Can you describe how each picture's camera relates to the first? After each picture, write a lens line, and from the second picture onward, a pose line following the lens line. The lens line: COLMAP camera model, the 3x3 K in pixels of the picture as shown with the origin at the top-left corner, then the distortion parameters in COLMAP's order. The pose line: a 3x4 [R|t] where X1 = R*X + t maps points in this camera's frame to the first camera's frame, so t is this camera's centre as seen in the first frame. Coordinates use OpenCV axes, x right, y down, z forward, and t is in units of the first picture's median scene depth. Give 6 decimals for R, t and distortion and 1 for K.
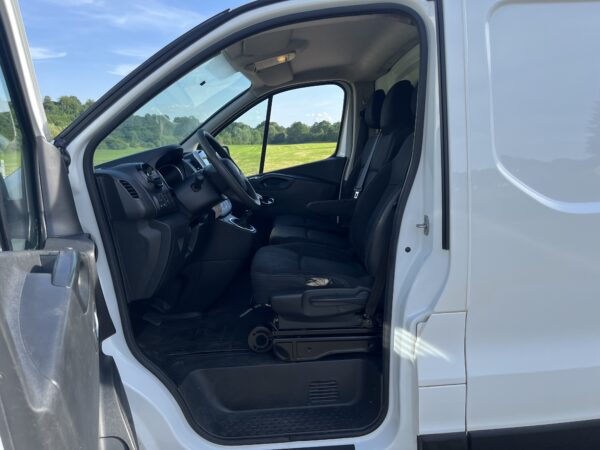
lens RADIAL K [[453.7, 0, 305.8], [0, 453.7, 223.7], [0, 0, 1]] dist [0.086661, -0.120572]
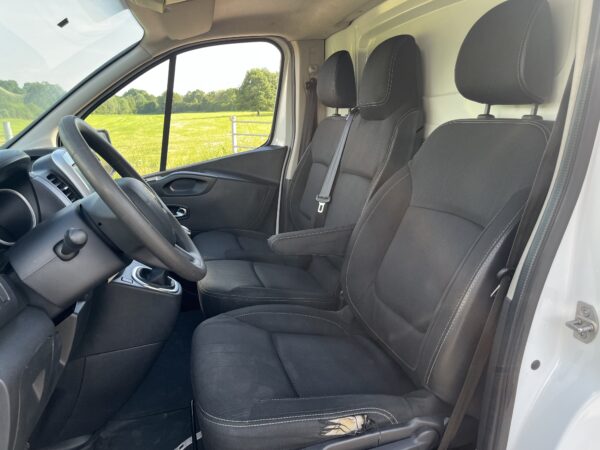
lens RADIAL K [[457.5, 0, 301.8], [0, 457.5, 227.0], [0, 0, 1]] dist [0.049515, -0.068014]
pose [[0.968671, -0.055114, 0.242155, -0.074232], [0.038947, 0.996712, 0.071053, -0.073880], [-0.245275, -0.059396, 0.967632, 0.300647]]
